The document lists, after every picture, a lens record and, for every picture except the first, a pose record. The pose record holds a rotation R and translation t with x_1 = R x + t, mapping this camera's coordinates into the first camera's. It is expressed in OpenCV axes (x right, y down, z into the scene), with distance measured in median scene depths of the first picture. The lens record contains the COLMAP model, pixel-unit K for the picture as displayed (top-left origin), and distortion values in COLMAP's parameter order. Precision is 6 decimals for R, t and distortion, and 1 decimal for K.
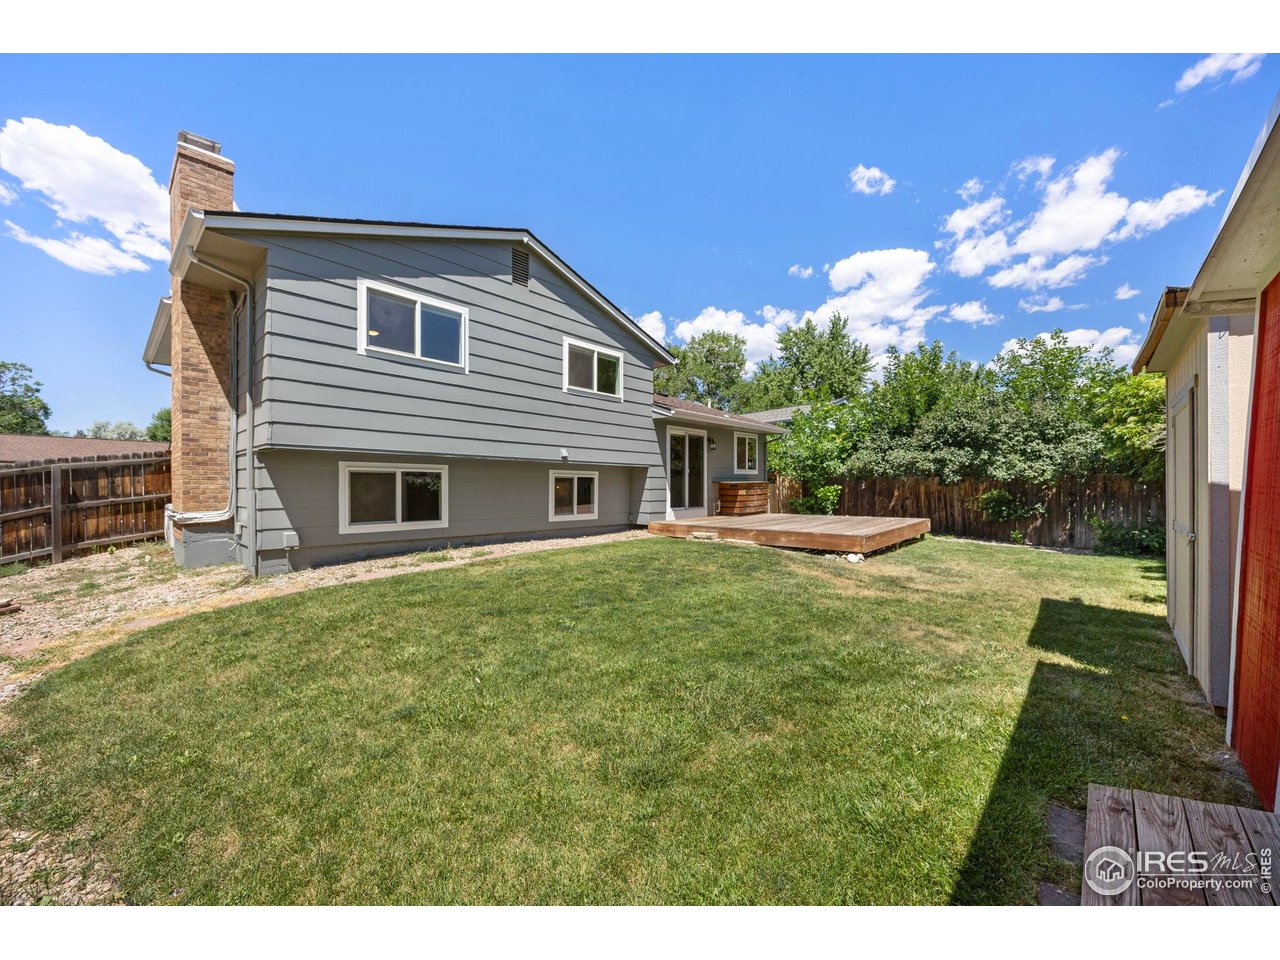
lens RADIAL K [[497.8, 0, 629.7], [0, 497.8, 482.6], [0, 0, 1]] dist [-0.000357, -0.000237]
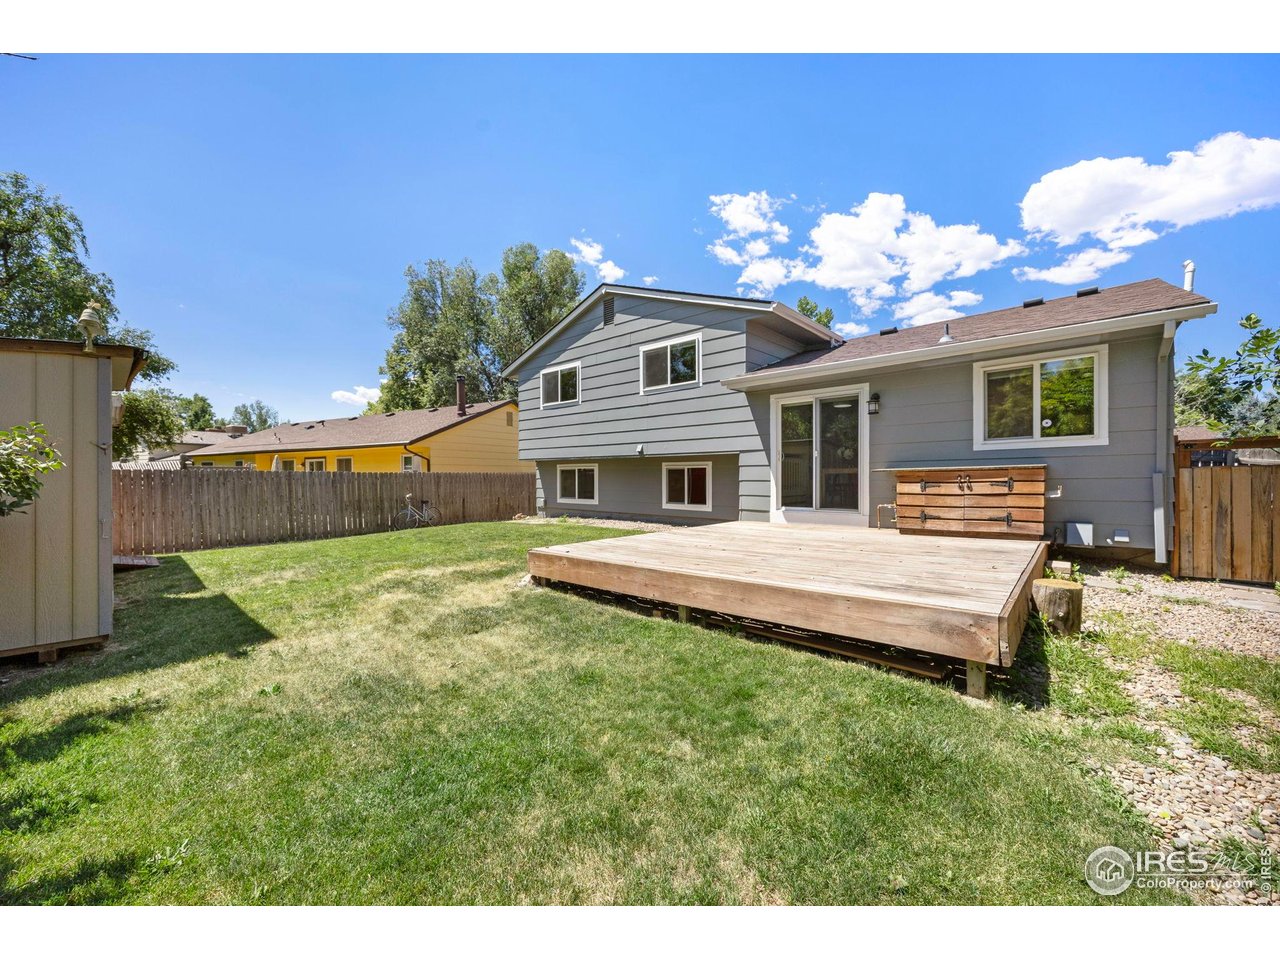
lens RADIAL K [[497.8, 0, 630.7], [0, 497.8, 481.8], [0, 0, 1]] dist [-0.000357, -0.000237]
pose [[0.001385, 0.004286, -0.999990, 0.850651], [0.005662, 0.999975, 0.004294, 0.010670], [0.999983, -0.005668, 0.001361, 0.812646]]
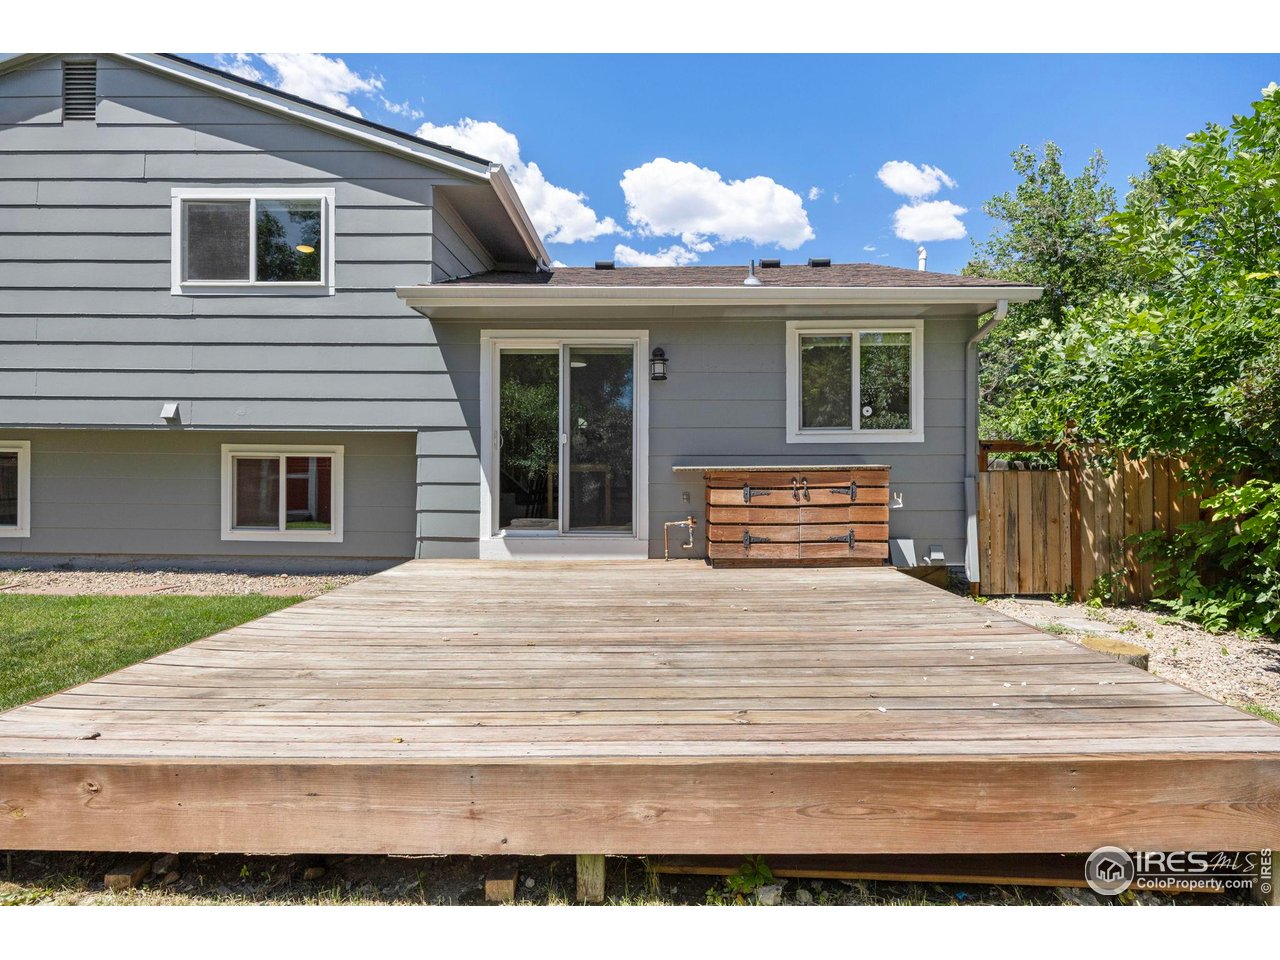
lens RADIAL K [[681.1, 0, 634.7], [0, 681.1, 478.0], [0, 0, 1]] dist [-0.002908, 0.000242]
pose [[0.665163, 0.000441, -0.746698, 0.605093], [-0.002621, 0.999995, -0.001745, 0.009315], [0.746694, 0.003118, 0.665161, 0.739695]]
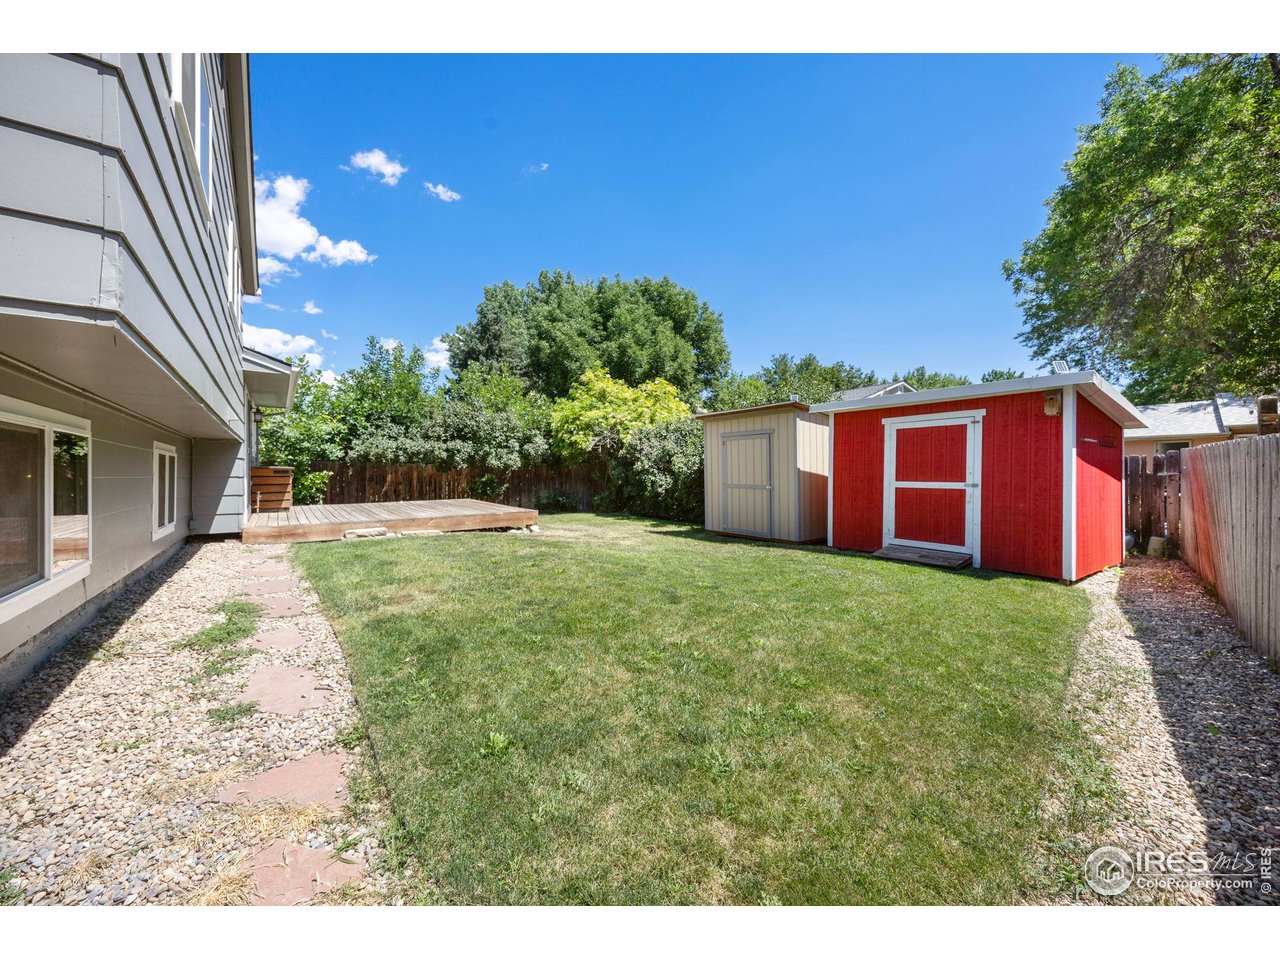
lens RADIAL K [[497.8, 0, 643.1], [0, 497.8, 480.1], [0, 0, 1]] dist [-0.000357, -0.000237]
pose [[0.193090, -0.017987, 0.981016, -0.673323], [-0.001289, 0.999826, 0.018586, 0.006181], [-0.981180, -0.004853, 0.193034, 0.475572]]
